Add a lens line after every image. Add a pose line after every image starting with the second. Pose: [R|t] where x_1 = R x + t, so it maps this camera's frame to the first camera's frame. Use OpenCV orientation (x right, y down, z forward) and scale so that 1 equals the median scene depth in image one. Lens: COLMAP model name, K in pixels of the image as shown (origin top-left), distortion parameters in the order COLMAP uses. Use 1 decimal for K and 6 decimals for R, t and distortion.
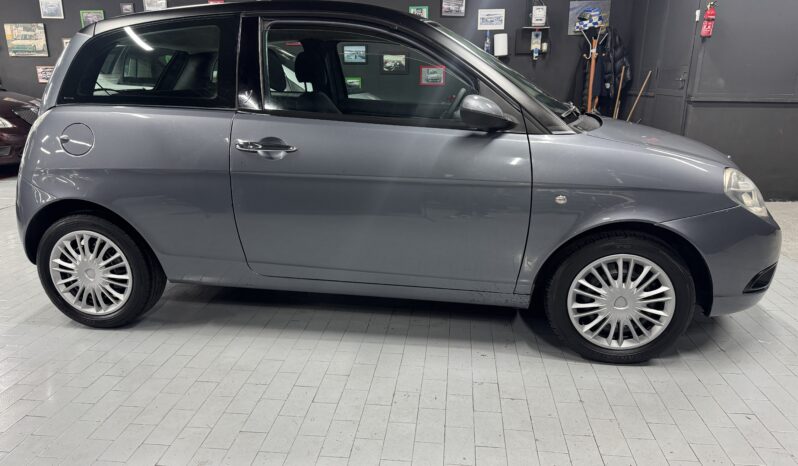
lens RADIAL K [[568.3, 0, 399.0], [0, 568.3, 233.0], [0, 0, 1]] dist [0.067921, -0.001455]
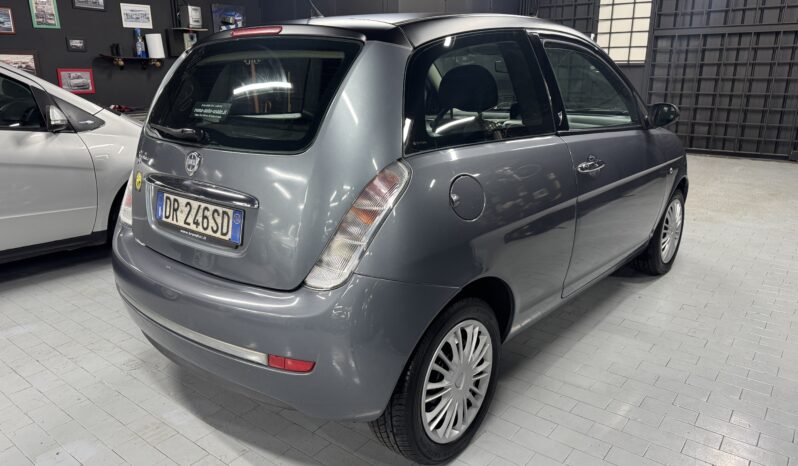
lens RADIAL K [[570.8, 0, 399.0], [0, 570.8, 233.0], [0, 0, 1]] dist [-0.000820, 0.001177]
pose [[0.529642, -0.237855, 0.814189, -0.404522], [0.231530, 0.963968, 0.130998, -0.079040], [-0.816010, 0.119127, 0.565629, 0.233470]]
